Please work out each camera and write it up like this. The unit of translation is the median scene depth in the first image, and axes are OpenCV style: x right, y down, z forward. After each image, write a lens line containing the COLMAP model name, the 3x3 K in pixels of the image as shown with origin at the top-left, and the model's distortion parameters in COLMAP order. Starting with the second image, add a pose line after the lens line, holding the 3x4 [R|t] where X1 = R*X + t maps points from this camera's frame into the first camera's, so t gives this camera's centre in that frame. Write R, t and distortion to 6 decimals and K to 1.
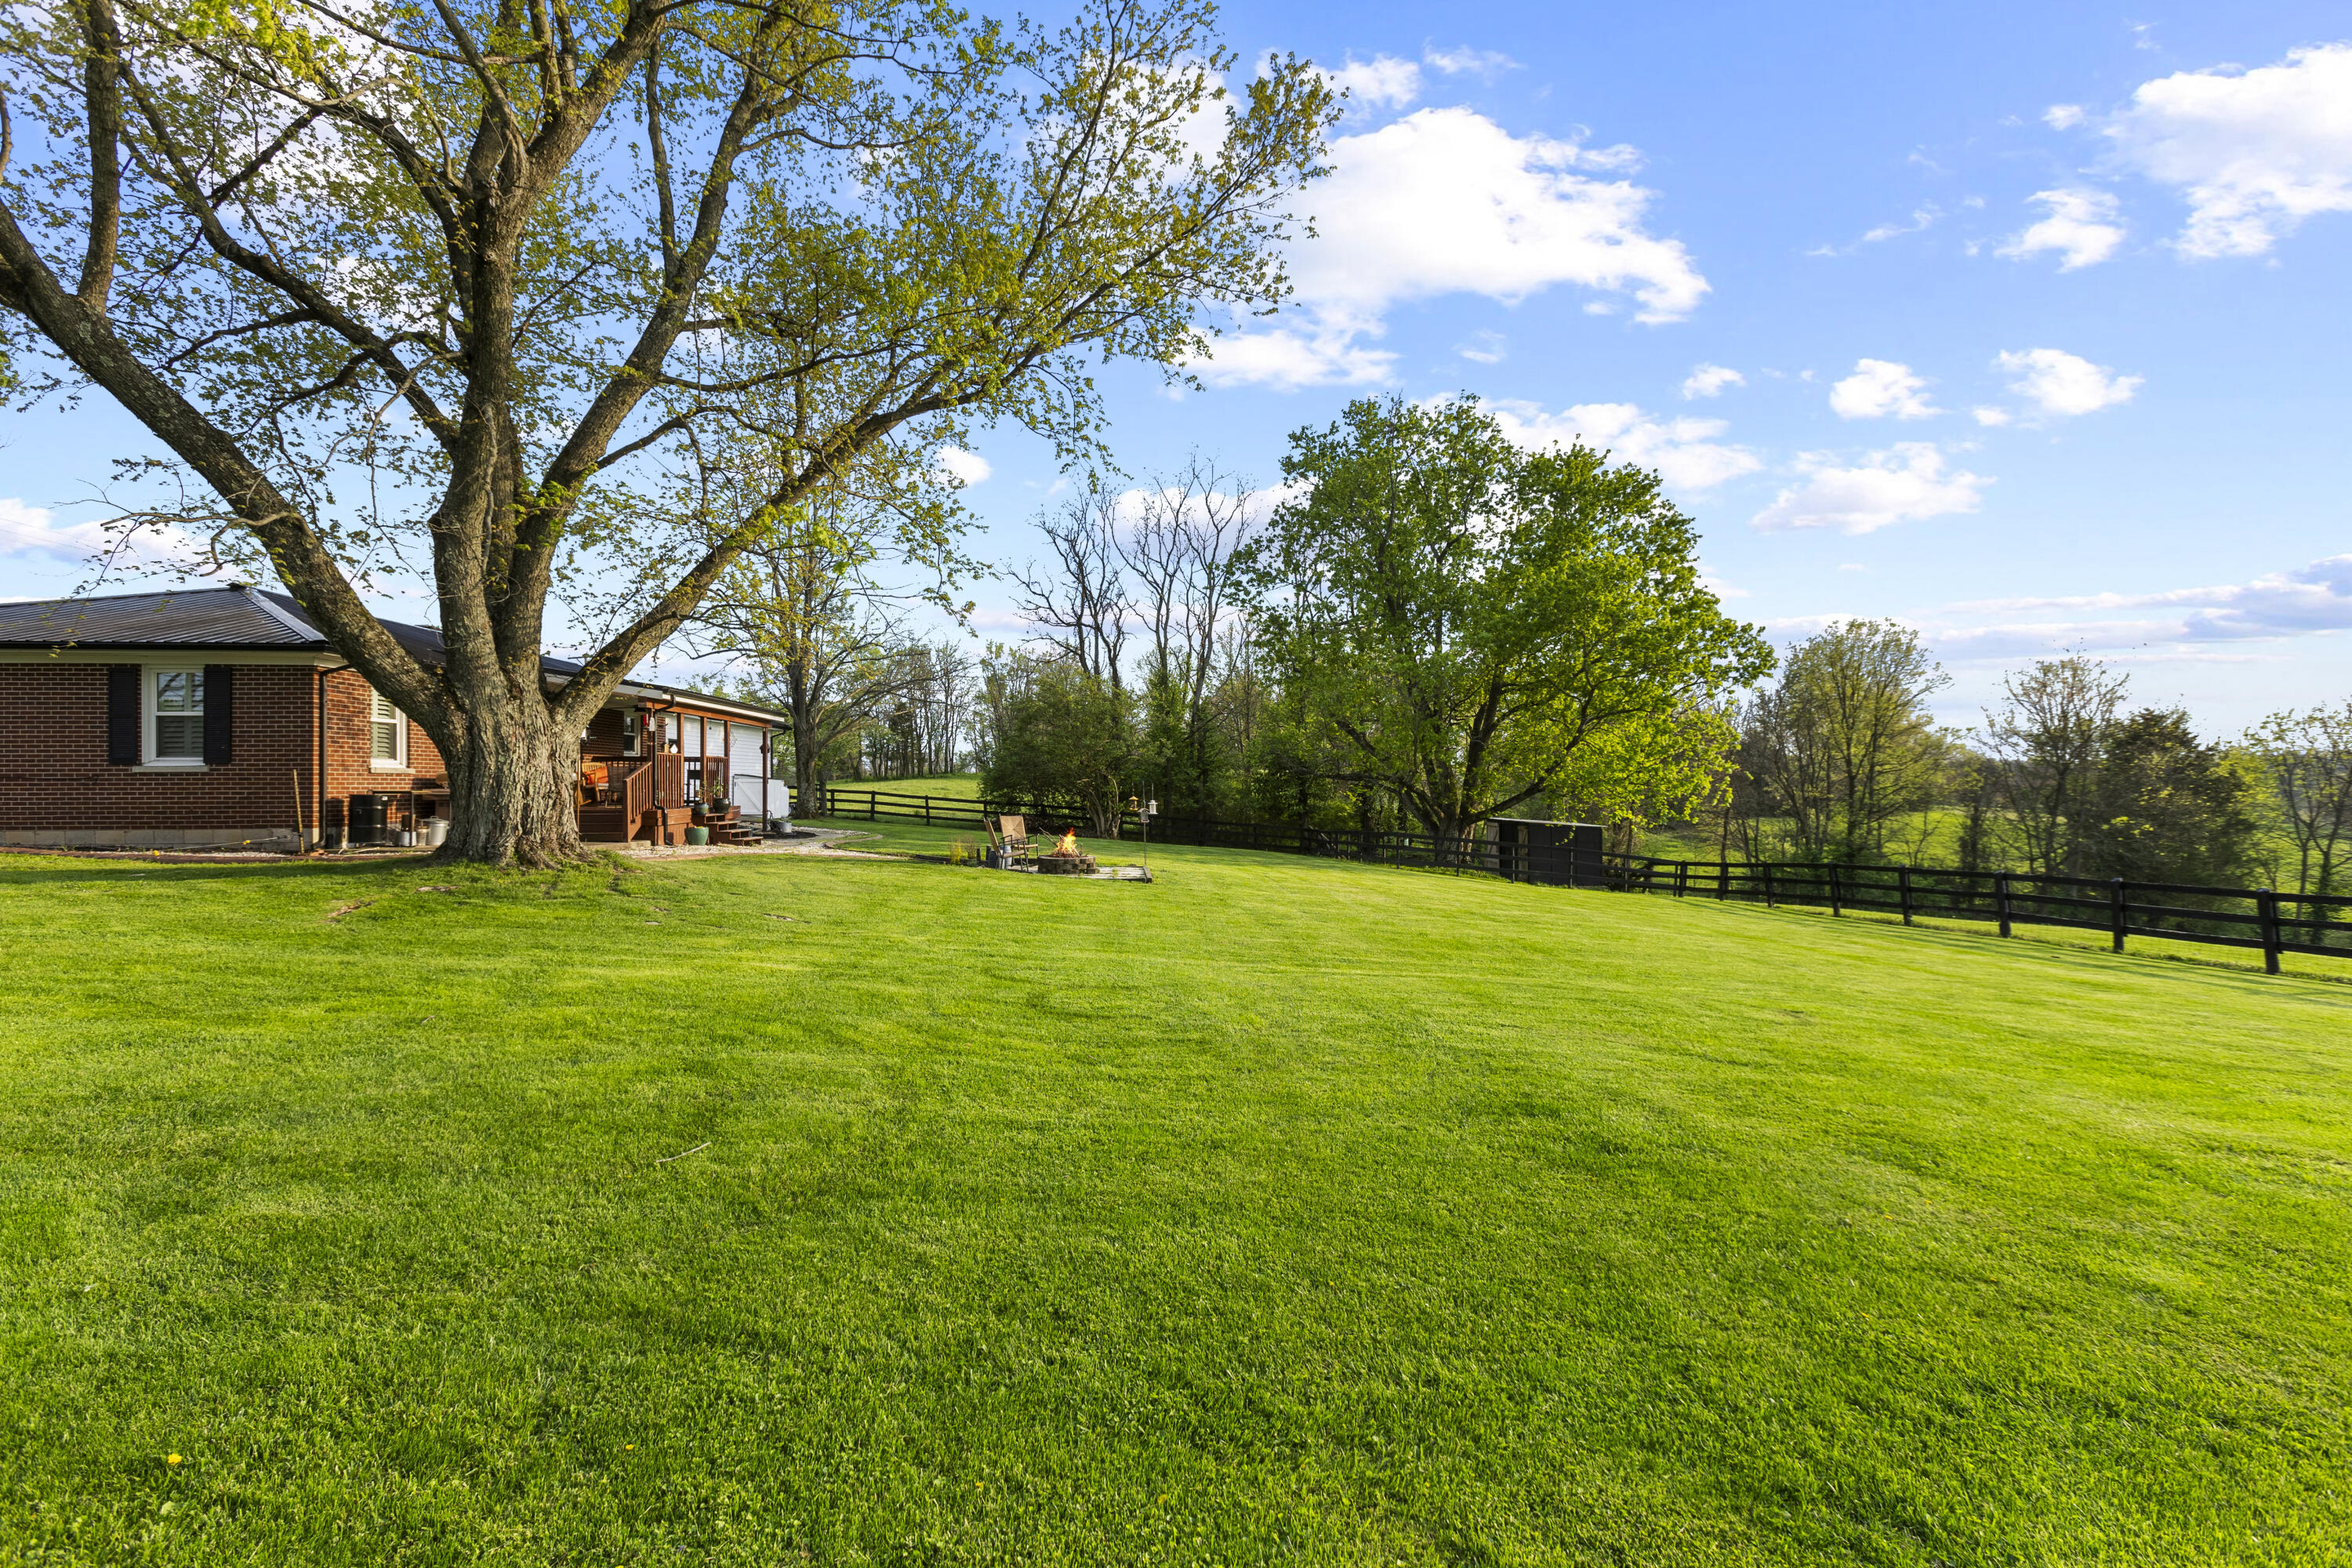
lens RADIAL K [[1073.1, 0, 1176.0], [0, 1073.1, 784.0], [0, 0, 1]] dist [-0.000160, -0.000011]
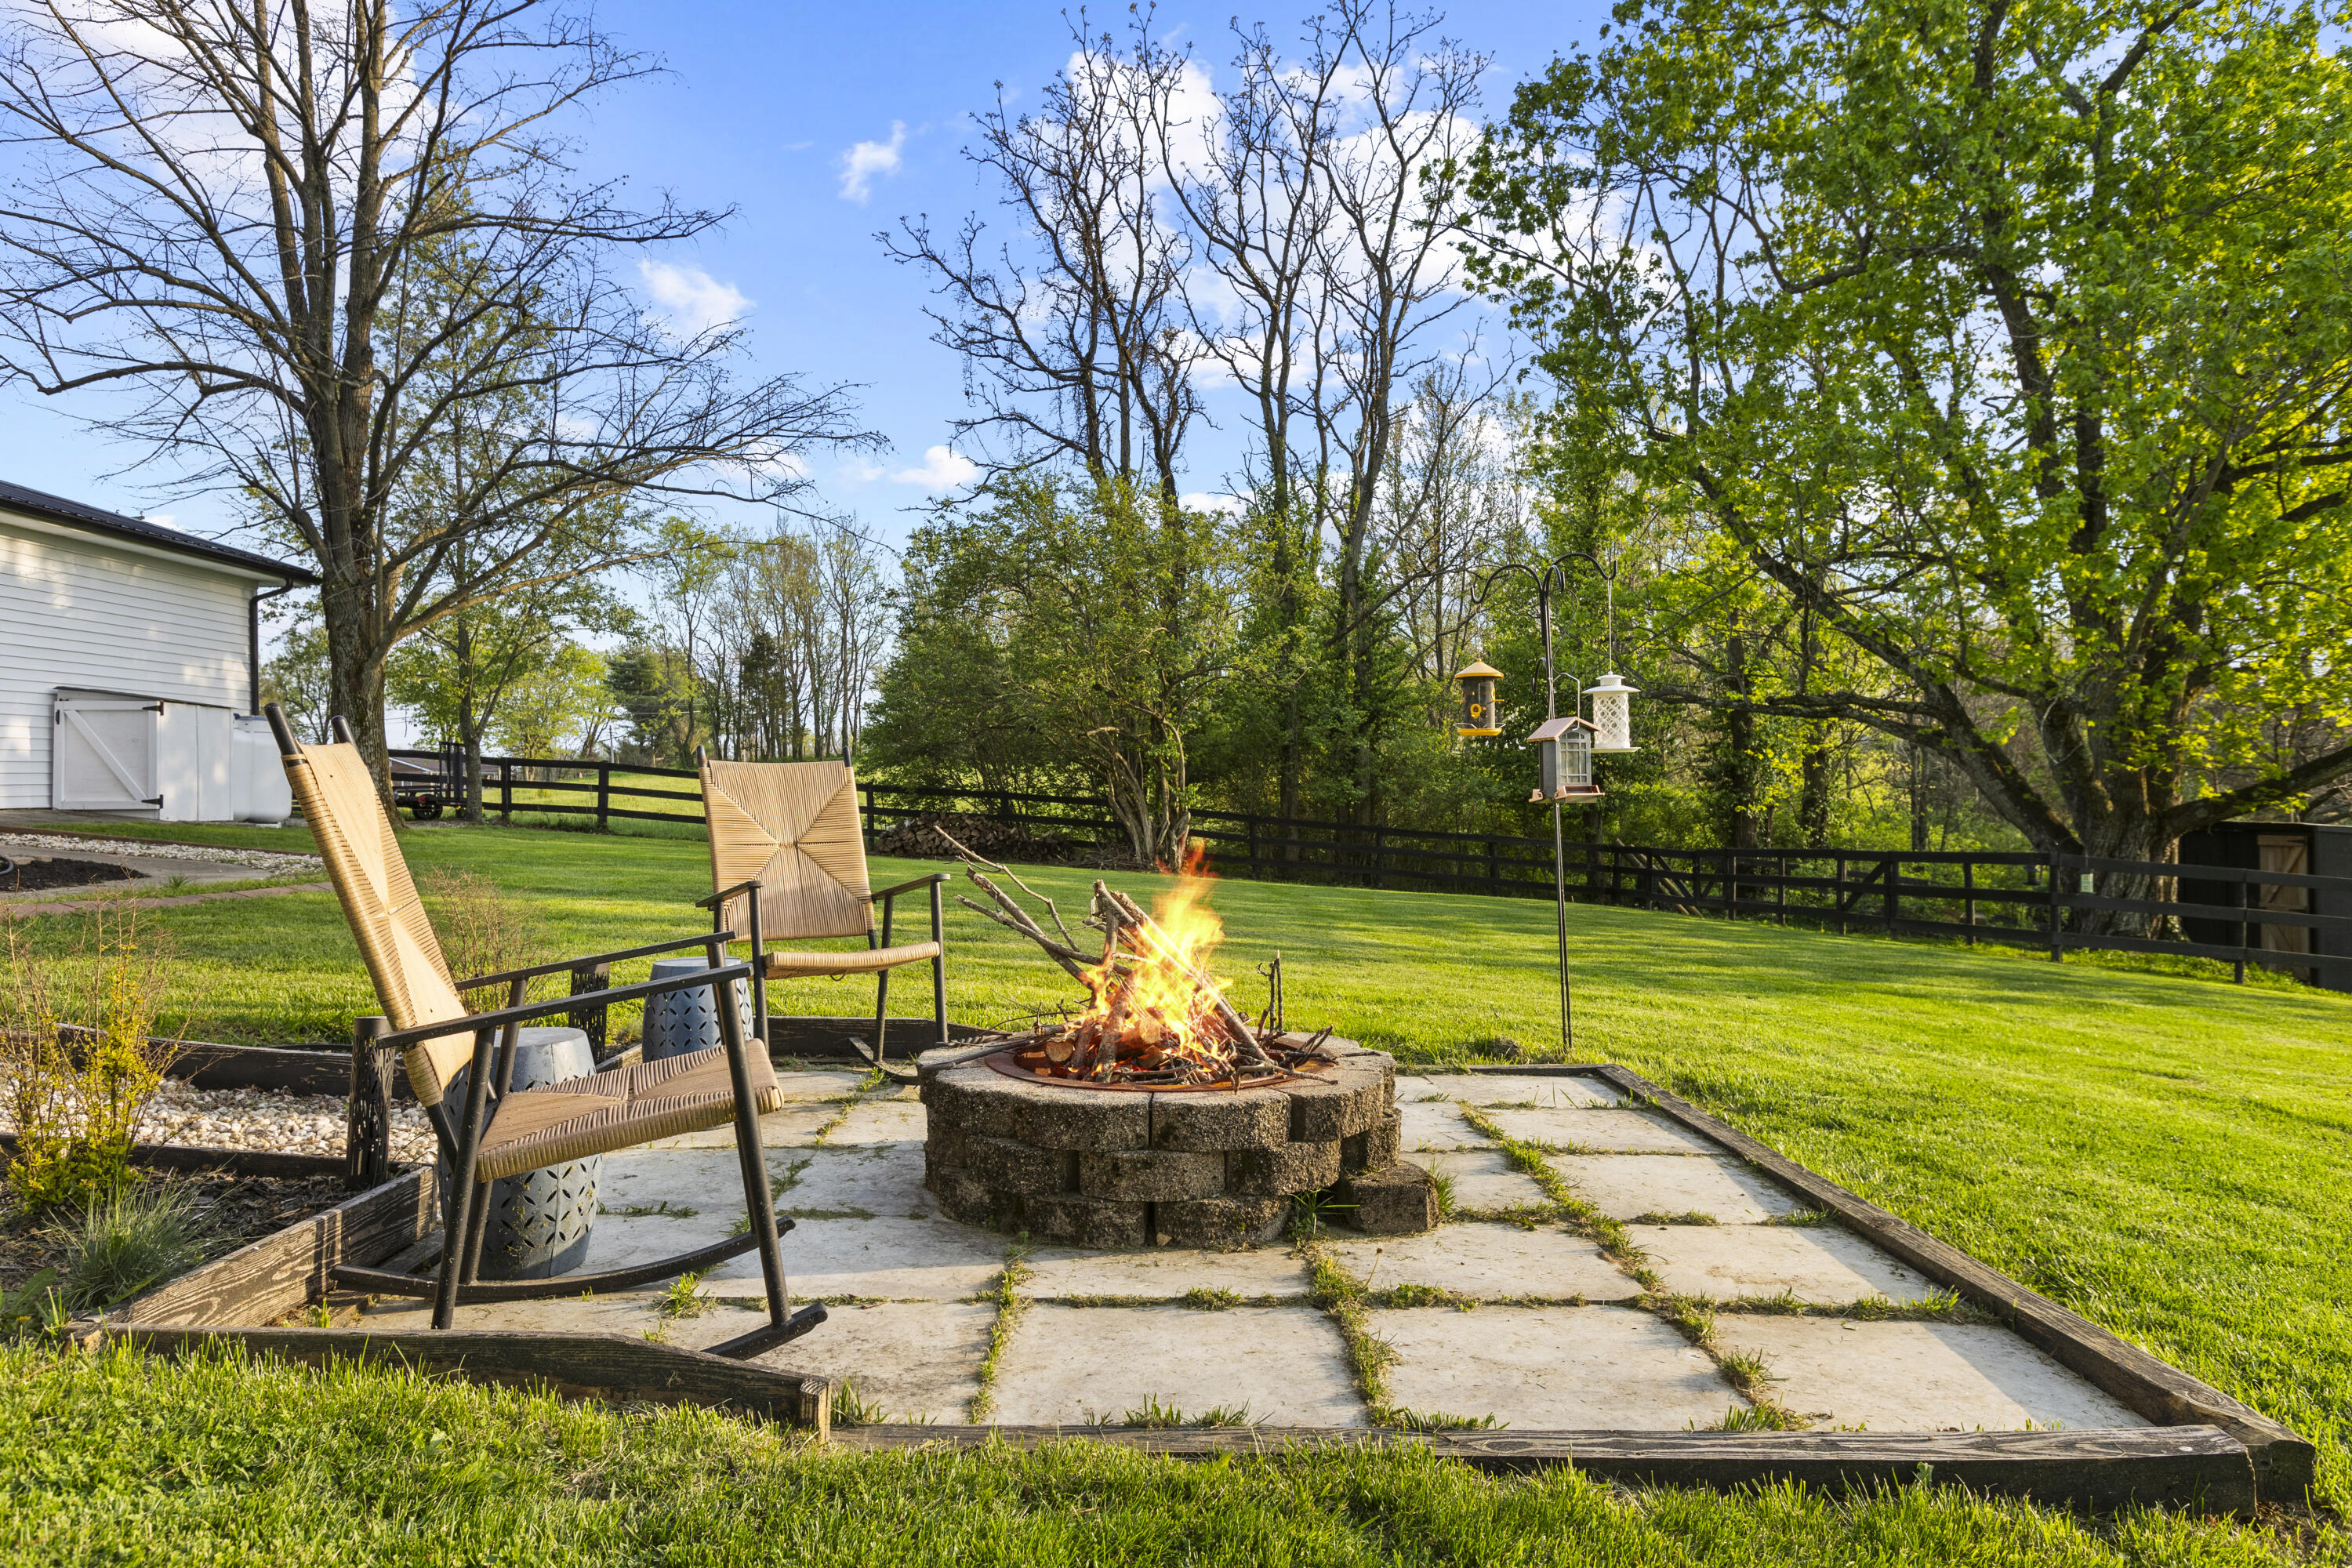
lens RADIAL K [[1611.9, 0, 1176.0], [0, 1611.9, 784.0], [0, 0, 1]] dist [0.001432, 0.000715]
pose [[0.999770, -0.003245, -0.021204, -0.041091], [0.003220, 0.999994, -0.001209, 0.016158], [0.021207, 0.001141, 0.999774, 0.356160]]
